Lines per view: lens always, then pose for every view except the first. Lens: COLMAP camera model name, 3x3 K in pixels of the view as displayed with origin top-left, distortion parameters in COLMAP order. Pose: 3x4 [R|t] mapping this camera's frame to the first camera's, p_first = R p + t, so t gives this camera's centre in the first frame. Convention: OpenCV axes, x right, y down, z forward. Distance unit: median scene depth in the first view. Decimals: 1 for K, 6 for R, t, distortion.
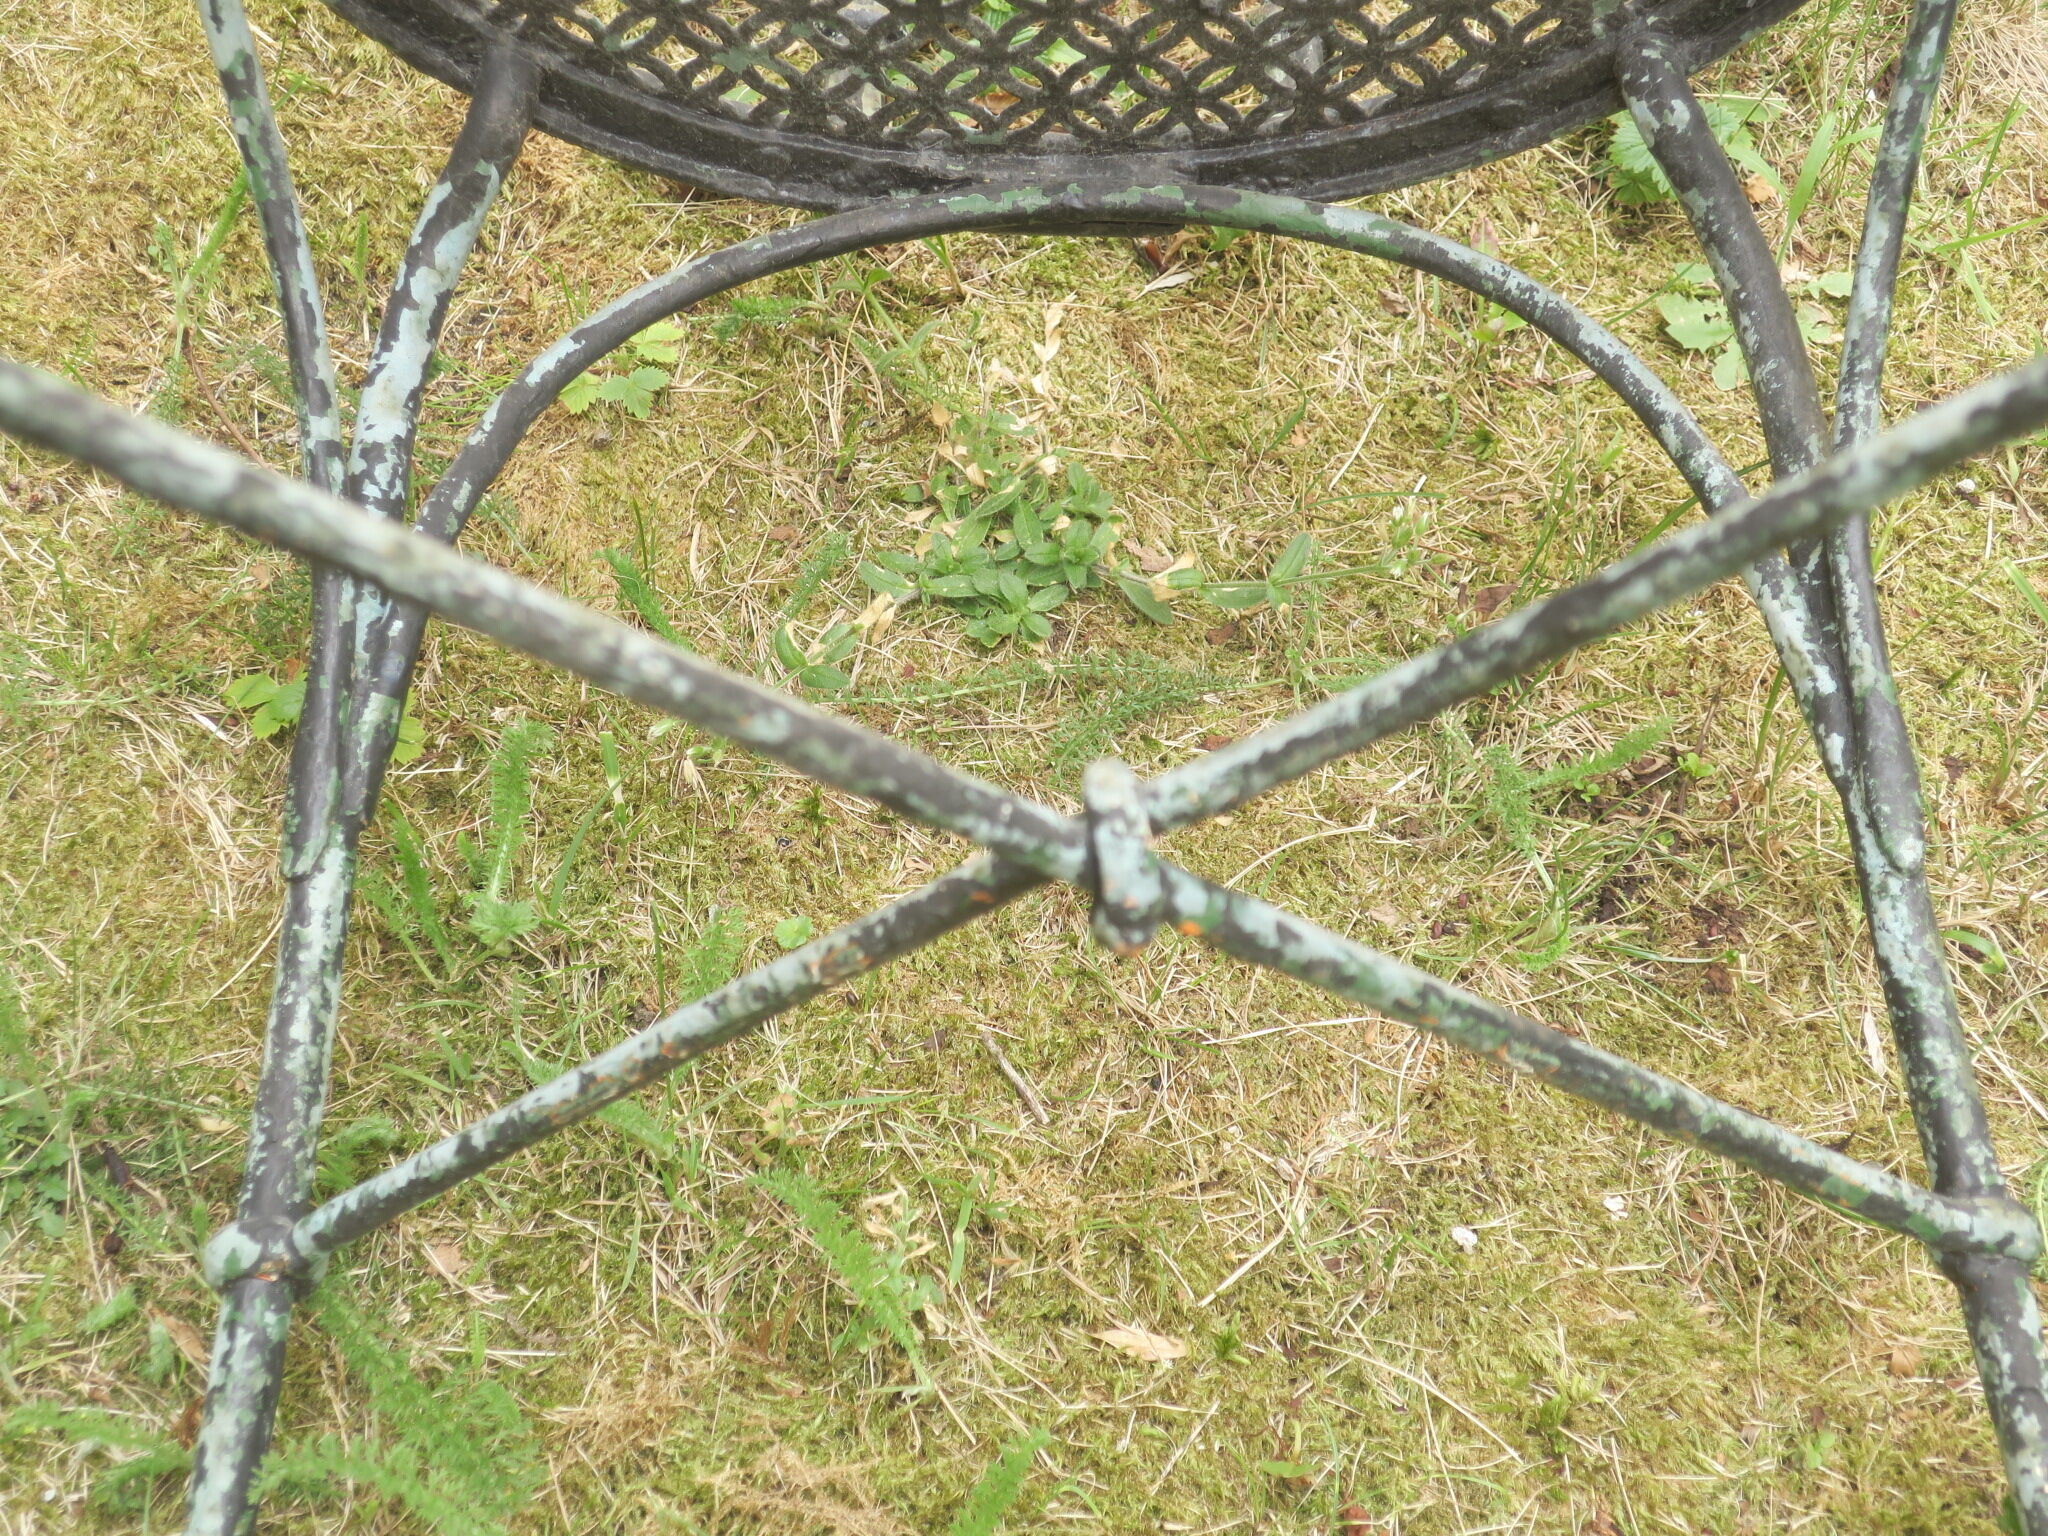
lens RADIAL K [[3191.6, 0, 1024.0], [0, 3191.6, 768.0], [0, 0, 1]] dist [0.006900, -0.157834]
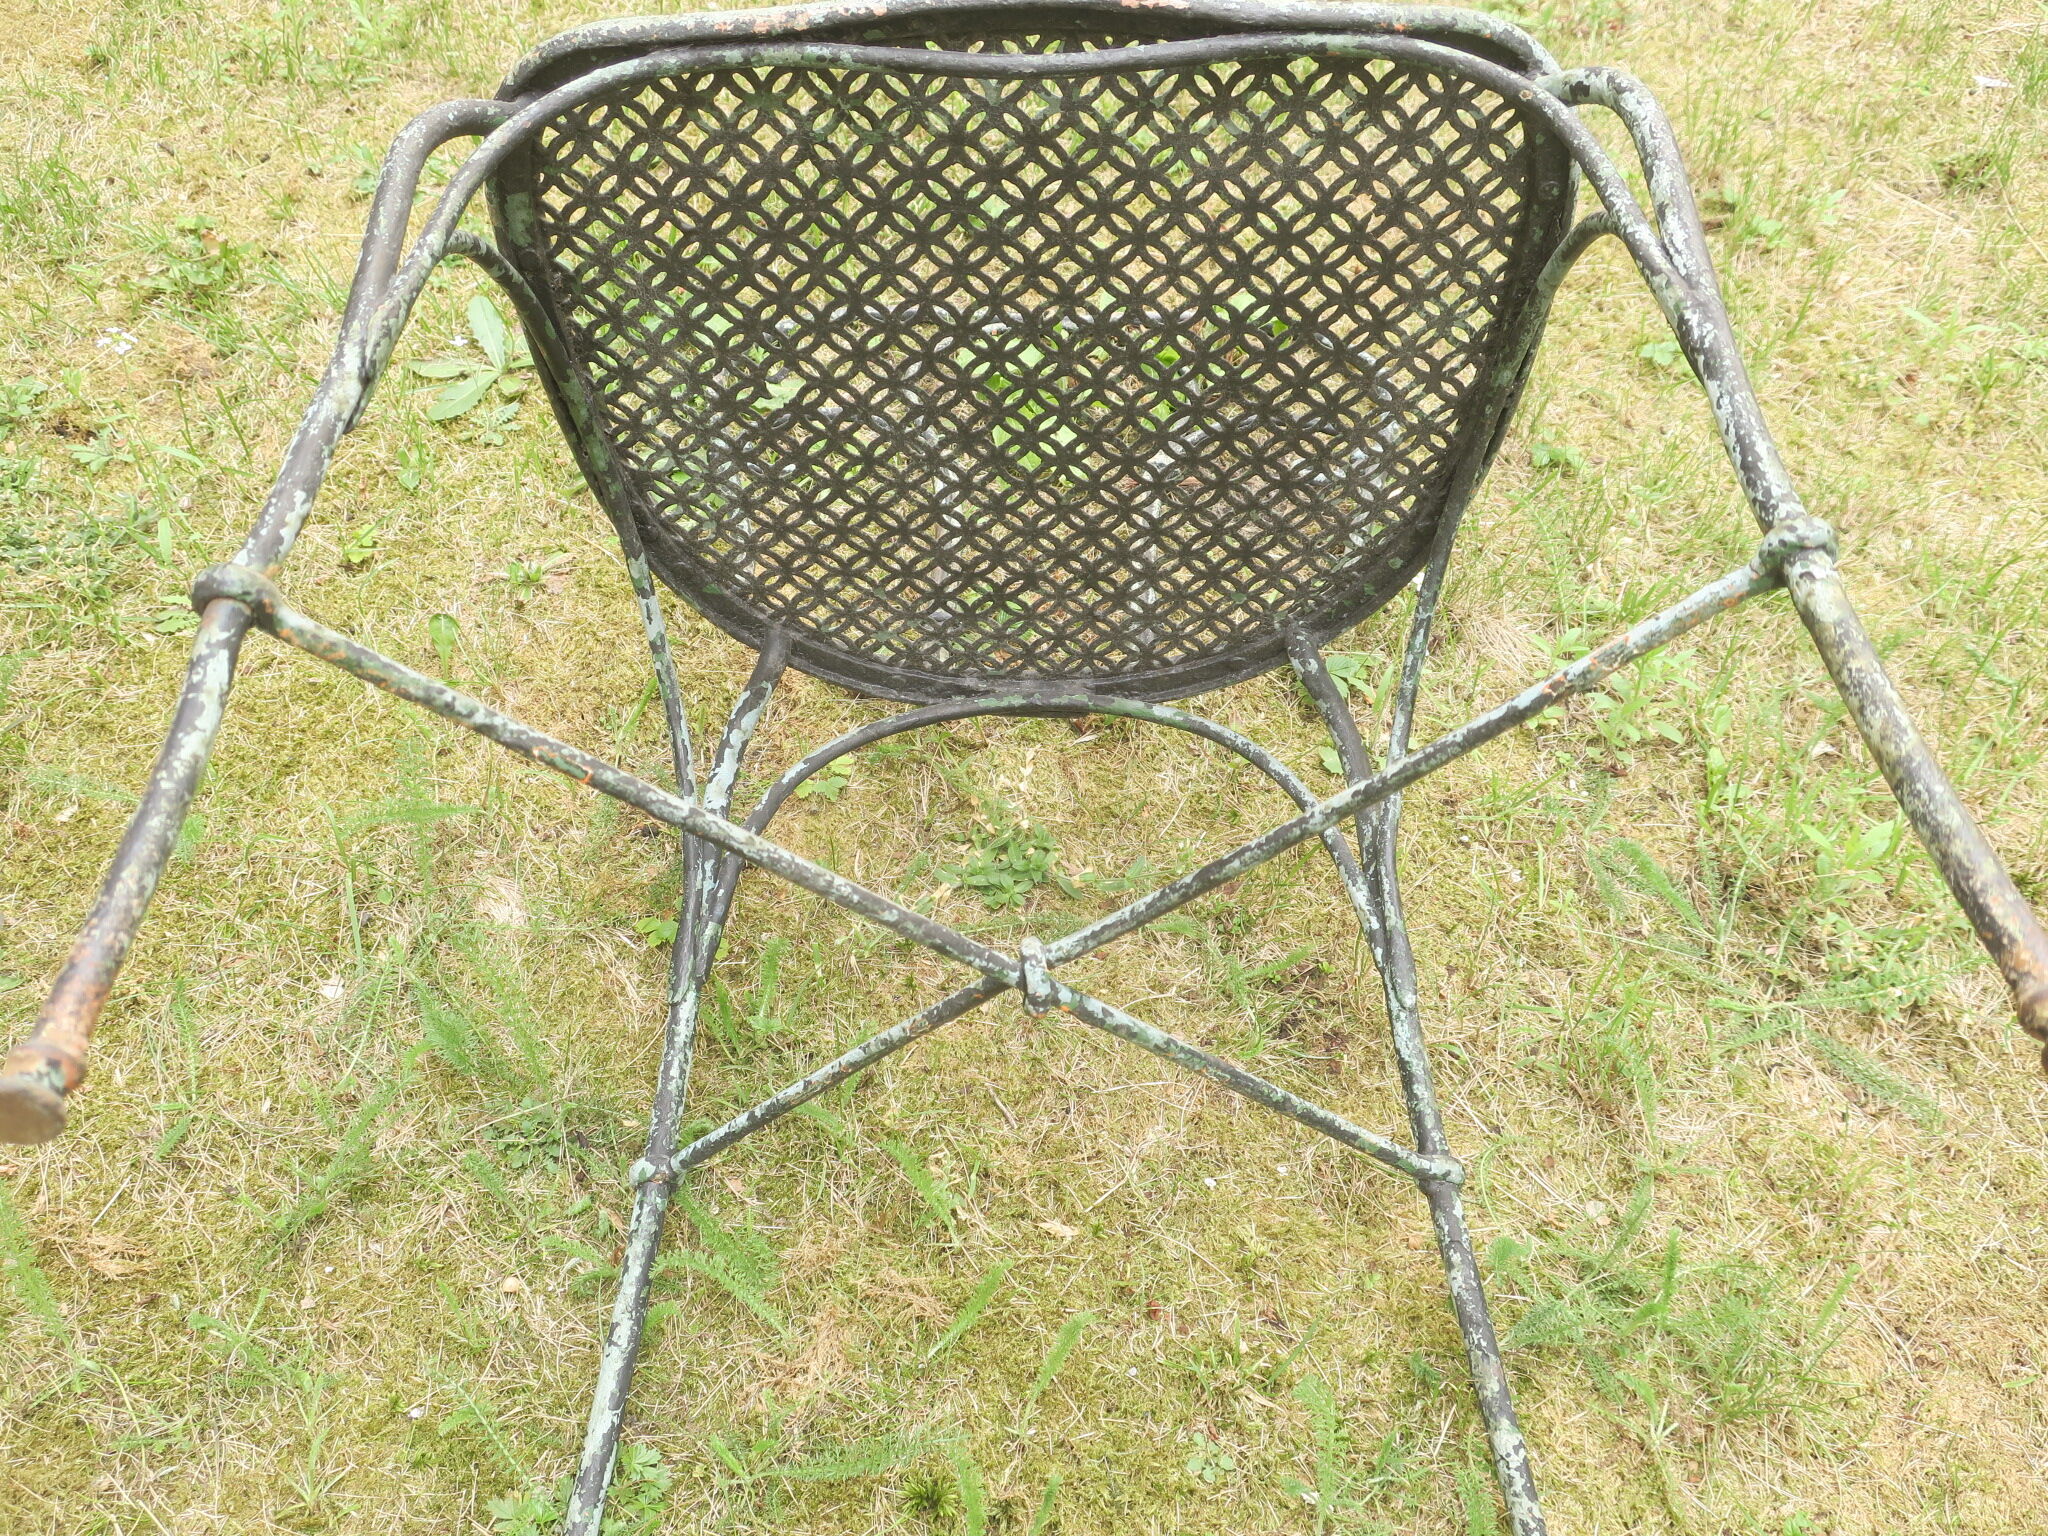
lens RADIAL K [[2000.5, 0, 1024.0], [0, 2000.5, 768.0], [0, 0, 1]] dist [0.000985, -0.020012]
pose [[0.999835, 0.009958, -0.015166, 0.029782], [-0.011907, 0.990859, -0.134374, 0.051525], [0.013690, 0.134533, 0.990815, -0.354452]]
